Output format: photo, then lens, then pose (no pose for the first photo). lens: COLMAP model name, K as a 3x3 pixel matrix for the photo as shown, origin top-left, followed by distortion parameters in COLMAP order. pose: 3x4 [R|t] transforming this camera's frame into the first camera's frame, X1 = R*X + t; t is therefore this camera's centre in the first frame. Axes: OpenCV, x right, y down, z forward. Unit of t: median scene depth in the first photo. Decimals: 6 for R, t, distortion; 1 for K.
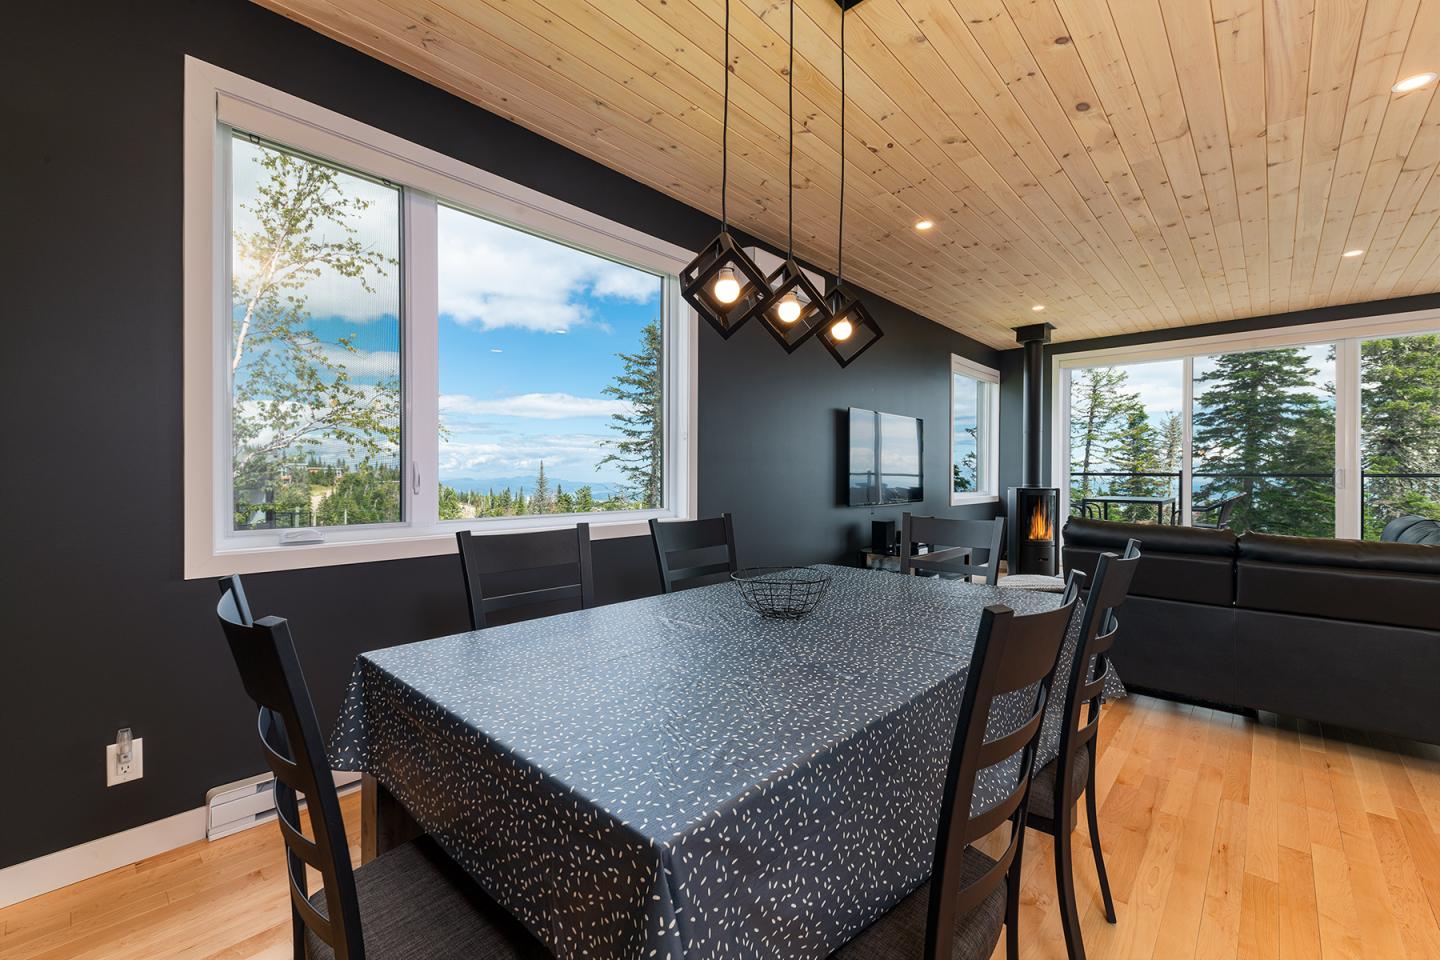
lens RADIAL K [[574.0, 0, 735.4], [0, 574.0, 481.2], [0, 0, 1]] dist [-0.014379, 0.002576]
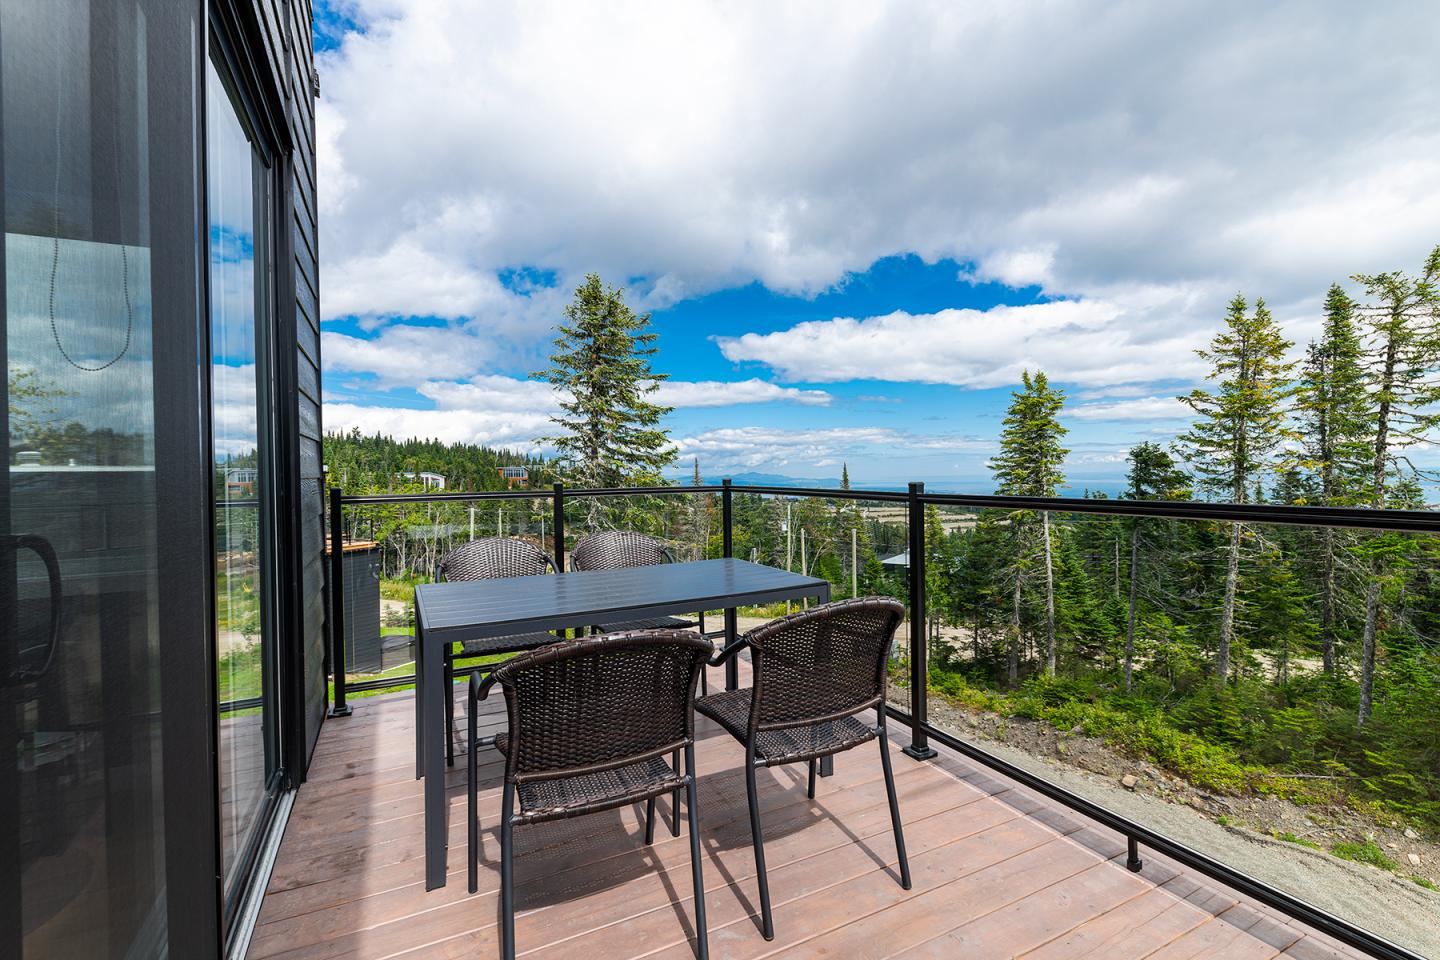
lens RADIAL K [[655.8, 0, 704.0], [0, 655.8, 478.9], [0, 0, 1]] dist [-0.015779, 0.001035]
pose [[0.938506, -0.013585, -0.344995, 0.222103], [0.014227, 0.999899, -0.000671, -0.006625], [0.344969, -0.004278, 0.938604, 0.177733]]
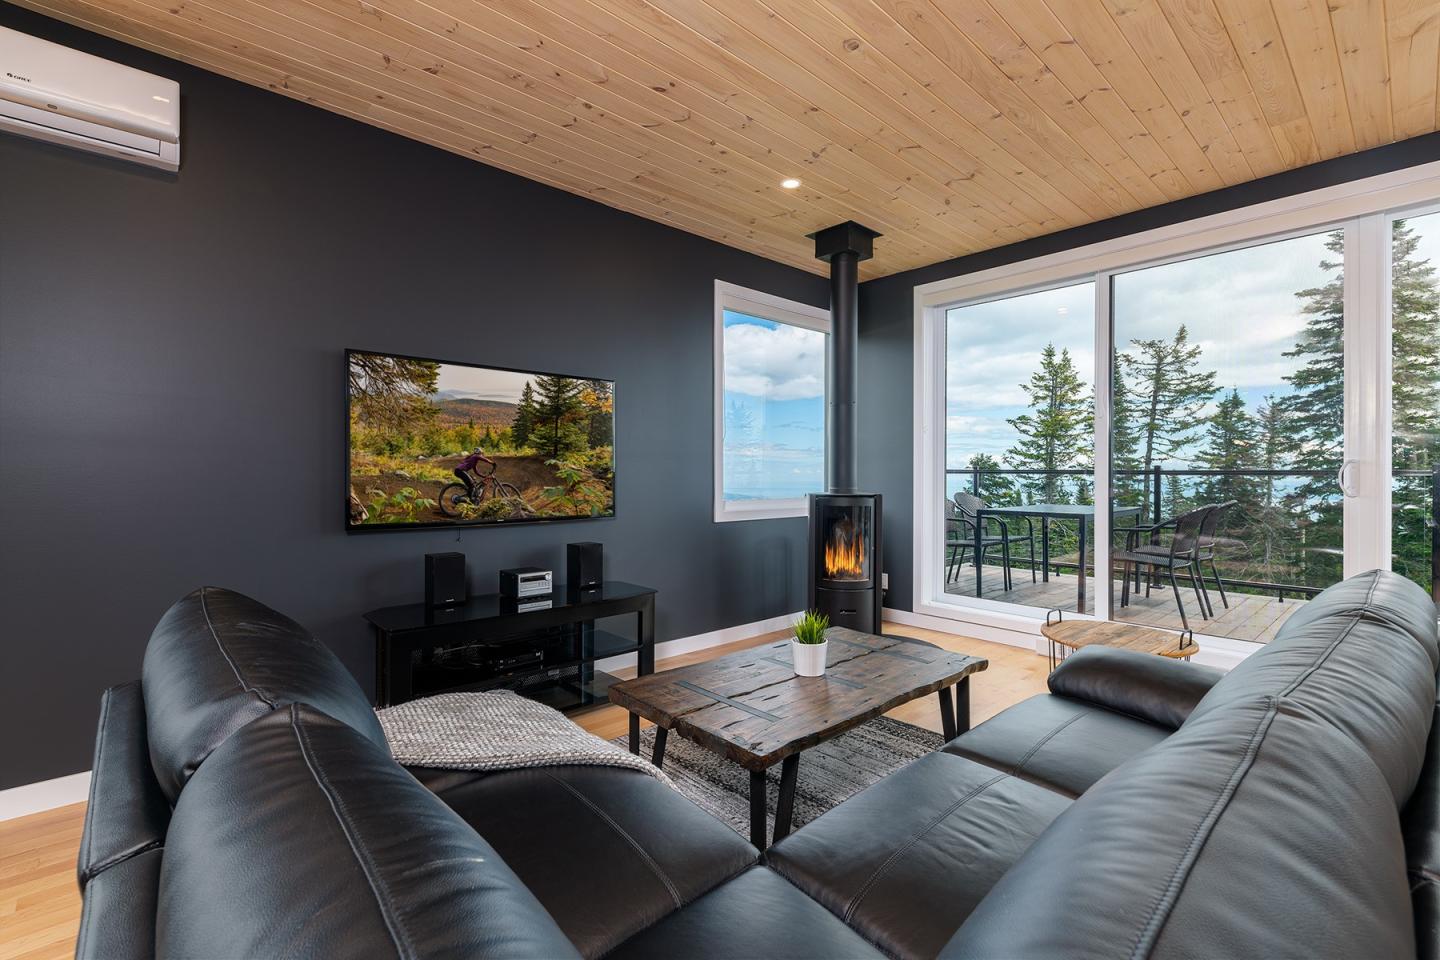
lens RADIAL K [[639.1, 0, 744.2], [0, 639.1, 477.1], [0, 0, 1]] dist [0.005017, 0.000748]
pose [[0.998654, -0.000606, -0.051864, 0.095870], [0.000262, 0.999978, -0.006652, -0.000454], [0.051867, 0.006629, 0.998632, 0.065415]]
